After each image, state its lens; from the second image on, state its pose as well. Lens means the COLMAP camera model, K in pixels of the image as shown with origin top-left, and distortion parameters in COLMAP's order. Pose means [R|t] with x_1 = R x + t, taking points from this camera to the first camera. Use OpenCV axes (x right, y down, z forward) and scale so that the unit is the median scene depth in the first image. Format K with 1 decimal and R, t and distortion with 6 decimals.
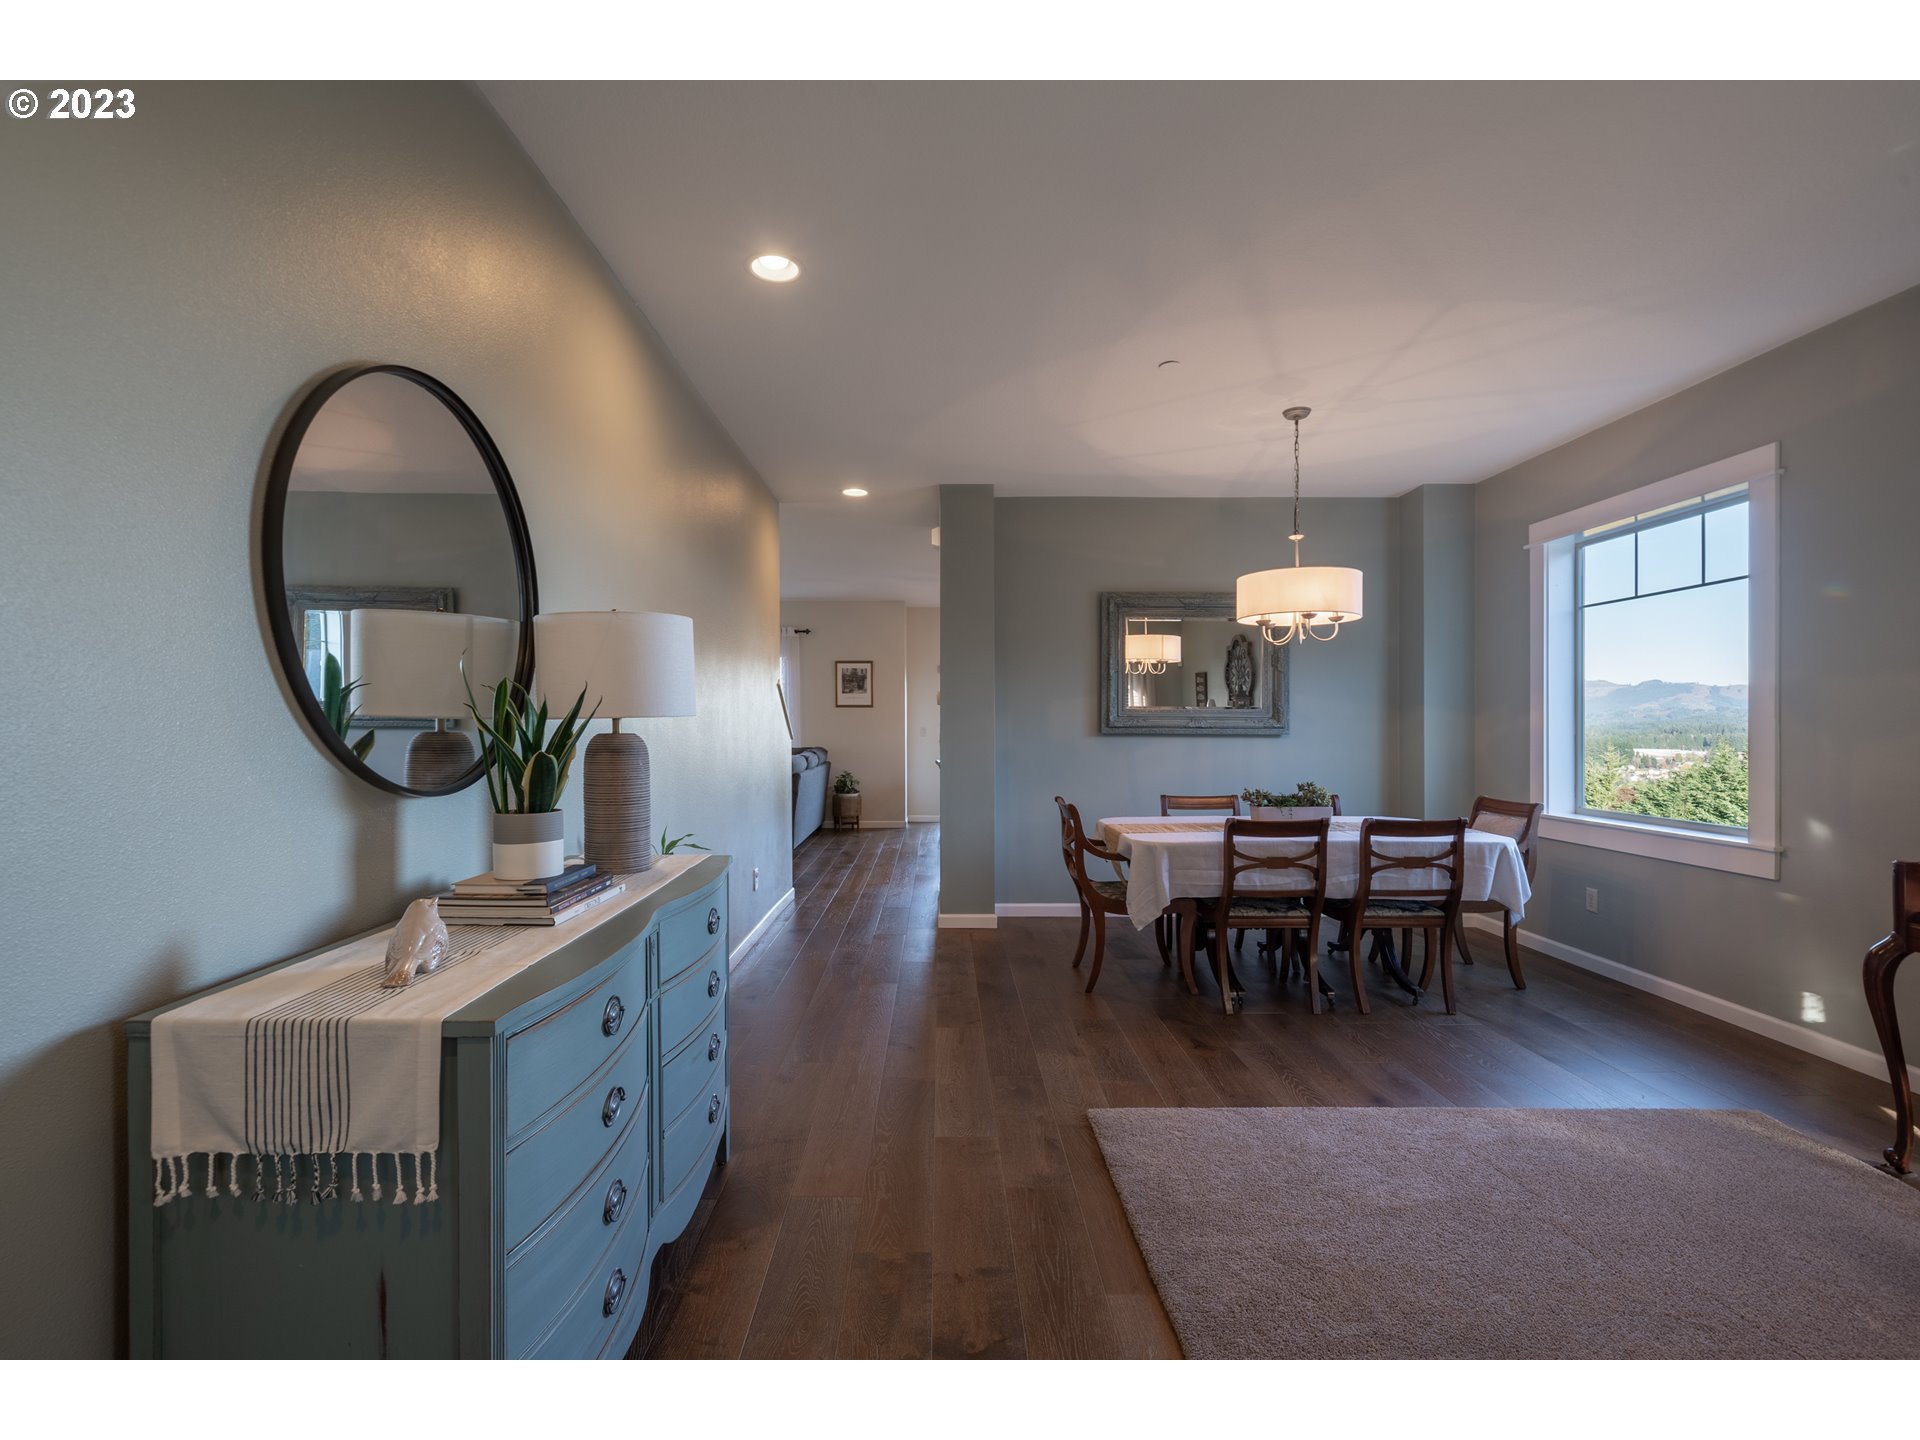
lens RADIAL K [[949.2, 0, 941.2], [0, 949.2, 733.6], [0, 0, 1]] dist [-0.003349, -0.000605]
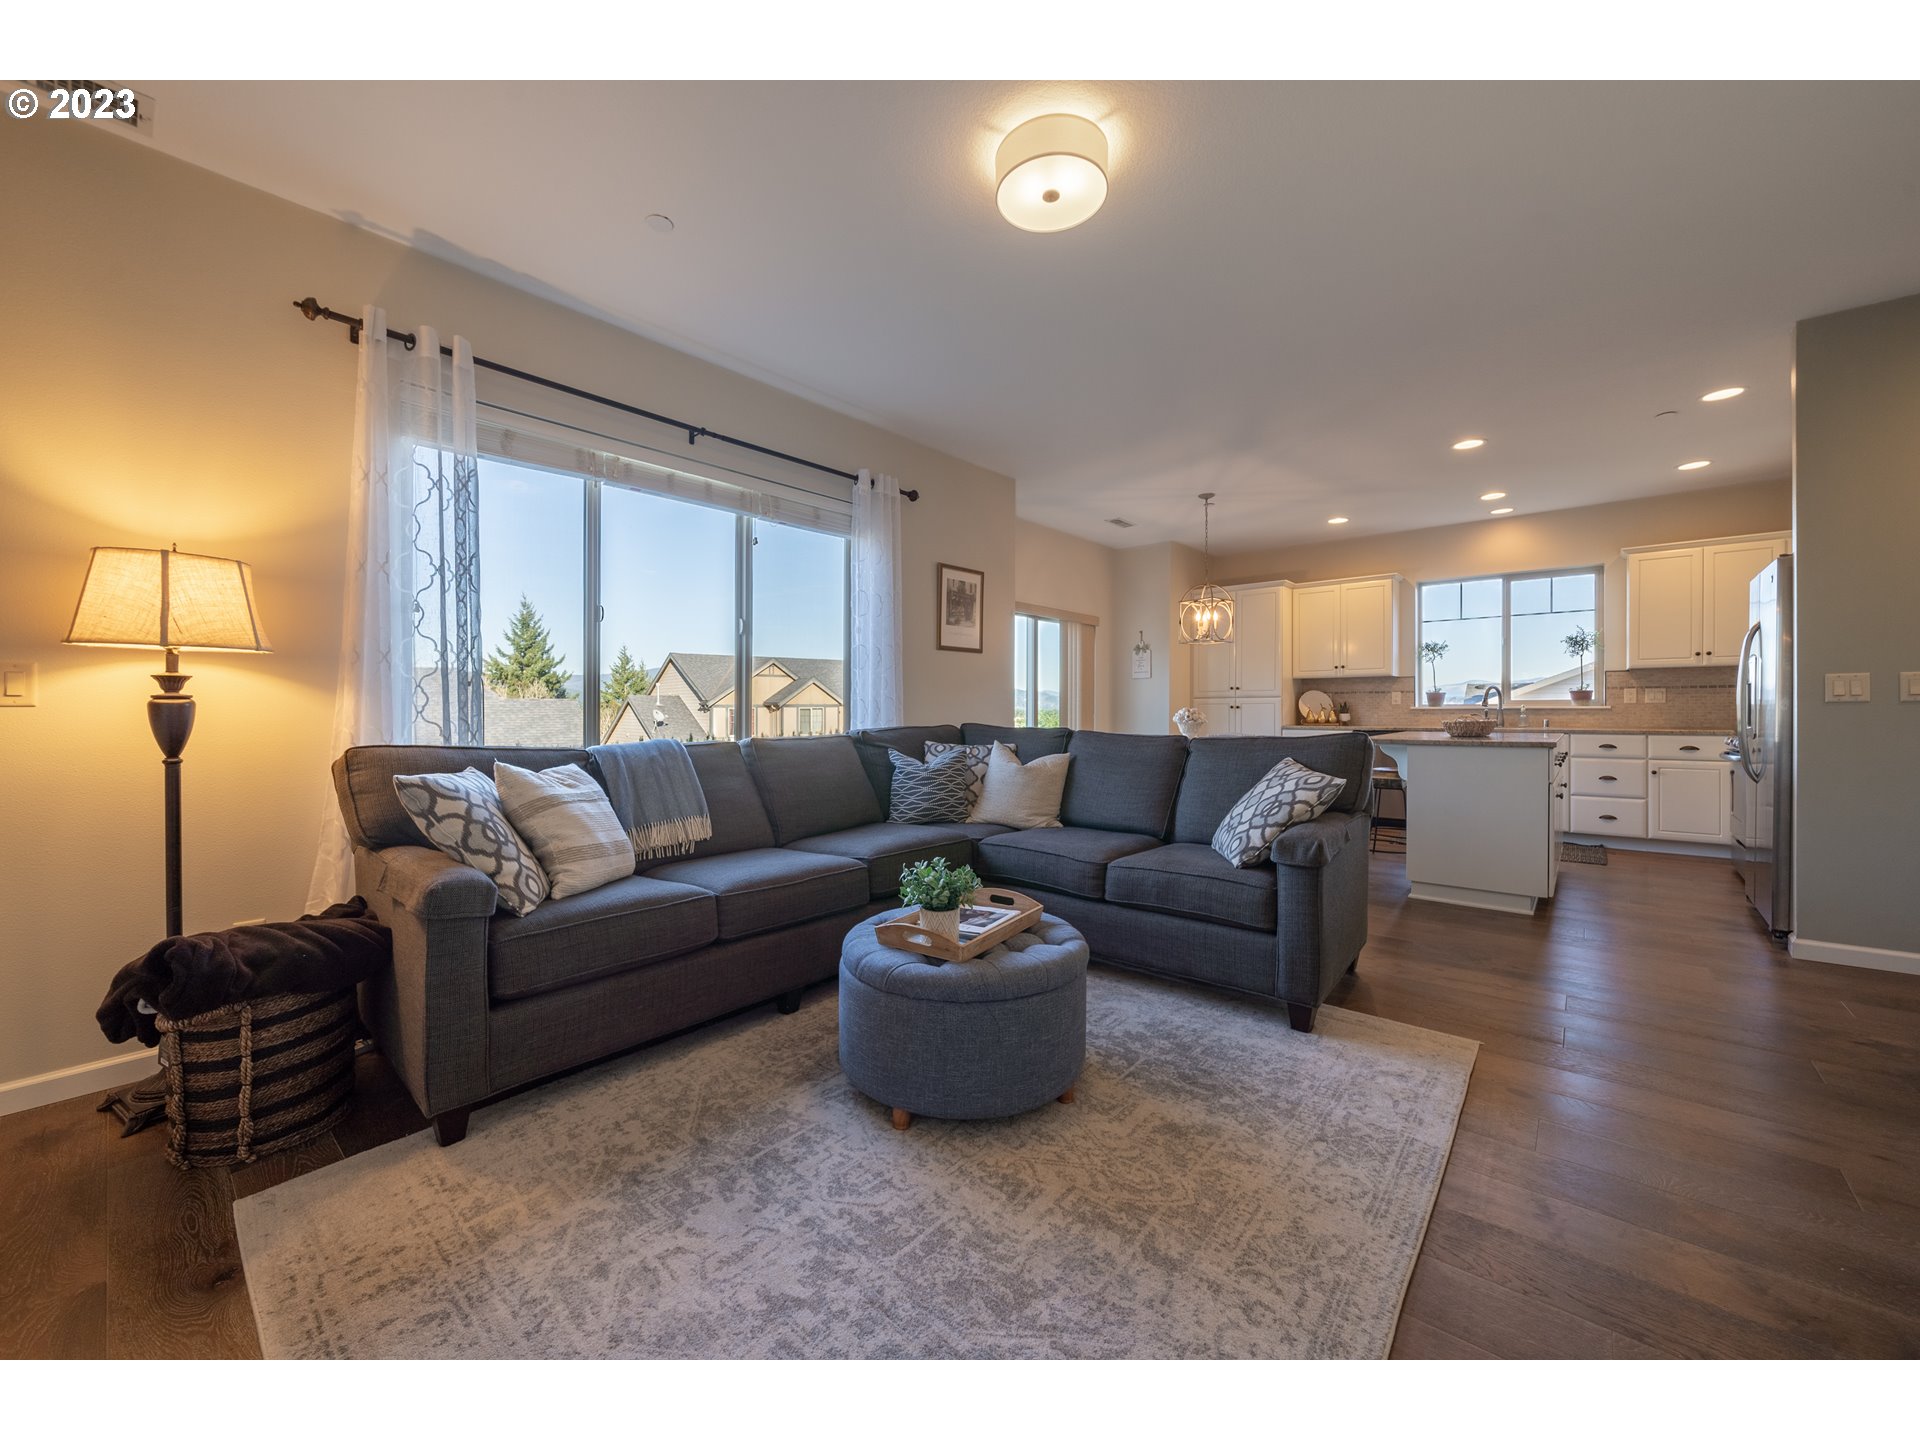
lens RADIAL K [[736.8, 0, 953.8], [0, 736.8, 714.6], [0, 0, 1]] dist [-0.001397, -0.000298]
pose [[0.658827, -0.011168, 0.752212, -0.748115], [0.010062, 0.999931, 0.006033, 0.012520], [-0.752227, 0.003595, 0.658894, 1.275330]]
